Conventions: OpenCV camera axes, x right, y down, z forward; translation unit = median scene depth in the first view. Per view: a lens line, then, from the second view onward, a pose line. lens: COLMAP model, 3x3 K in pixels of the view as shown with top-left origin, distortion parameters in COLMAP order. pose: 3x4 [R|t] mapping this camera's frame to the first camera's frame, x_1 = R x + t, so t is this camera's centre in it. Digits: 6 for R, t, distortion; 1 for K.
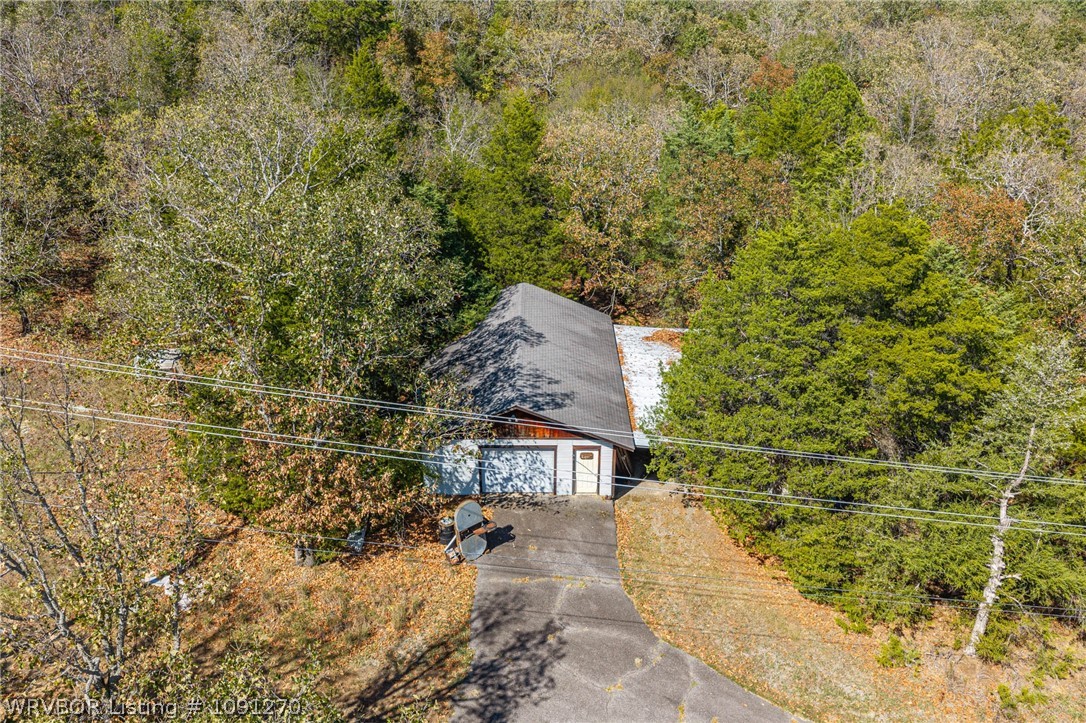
lens RADIAL K [[901.4, 0, 543.8], [0, 901.4, 361.3], [0, 0, 1]] dist [0.015141, -0.016833]
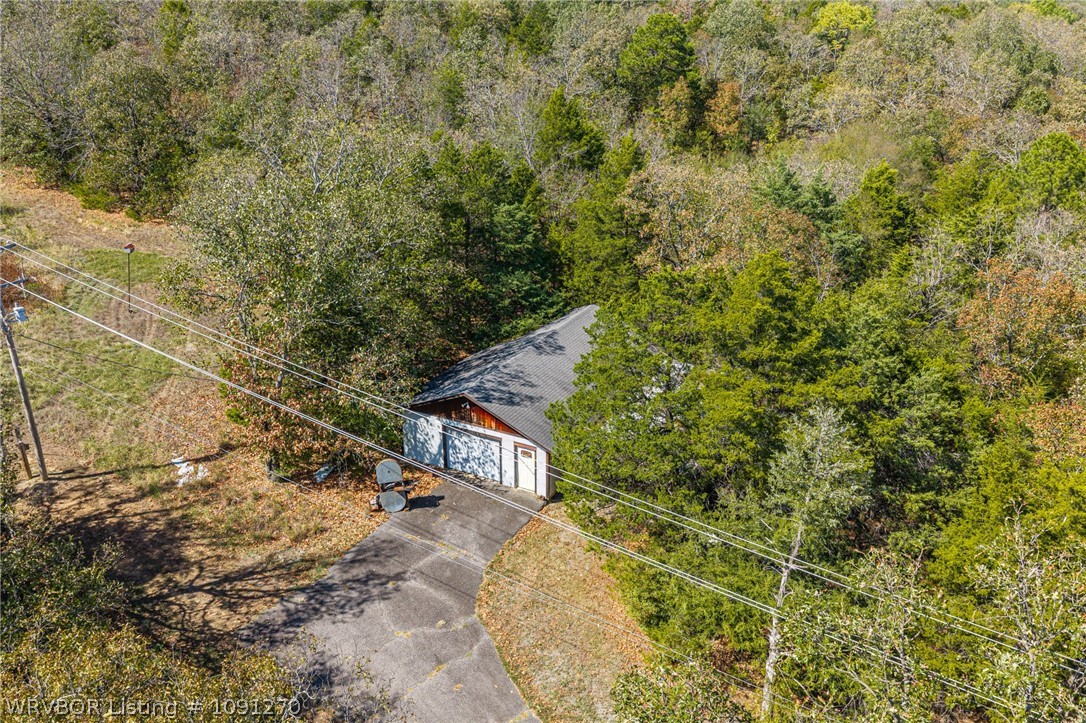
lens RADIAL K [[901.4, 0, 542.4], [0, 901.4, 362.7], [0, 0, 1]] dist [0.015141, -0.016833]
pose [[0.879181, 0.176404, -0.442631, 0.534639], [-0.198168, 0.980163, -0.002985, -0.004227], [0.433324, 0.090340, 0.896699, 0.019218]]
